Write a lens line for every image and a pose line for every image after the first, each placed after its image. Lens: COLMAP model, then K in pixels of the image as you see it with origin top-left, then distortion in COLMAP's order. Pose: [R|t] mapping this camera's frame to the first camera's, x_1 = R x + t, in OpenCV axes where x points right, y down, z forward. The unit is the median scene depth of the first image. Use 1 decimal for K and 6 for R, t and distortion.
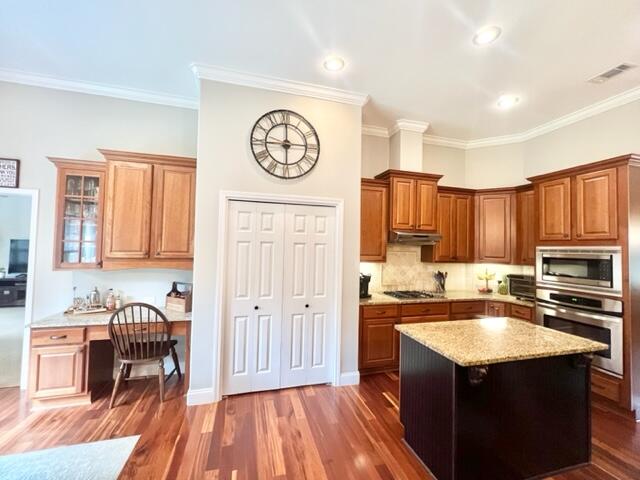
lens RADIAL K [[258.2, 0, 319.0], [0, 258.2, 240.6], [0, 0, 1]] dist [-0.001053, 0.000545]
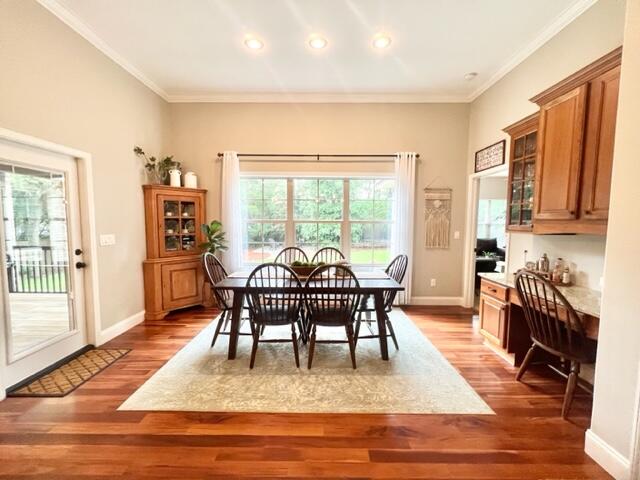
lens RADIAL K [[258.2, 0, 319.6], [0, 258.2, 237.7], [0, 0, 1]] dist [-0.001053, 0.000545]
pose [[-0.276277, 0.036741, -0.960376, 0.233590], [0.006227, 0.999316, 0.036439, 0.089321], [0.961058, 0.004087, -0.276317, 0.512562]]
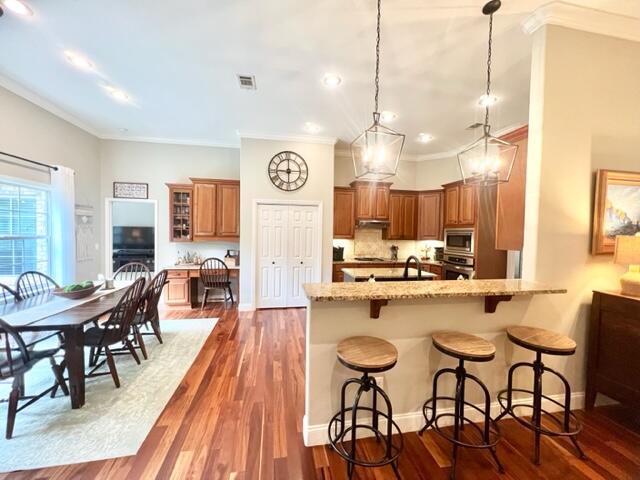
lens RADIAL K [[258.2, 0, 322.4], [0, 258.2, 240.4], [0, 0, 1]] dist [-0.001053, 0.000545]
pose [[0.996238, -0.001814, -0.086644, 0.262992], [0.006675, 0.998417, 0.055852, 0.002097], [0.086405, -0.056220, 0.994673, -0.781490]]
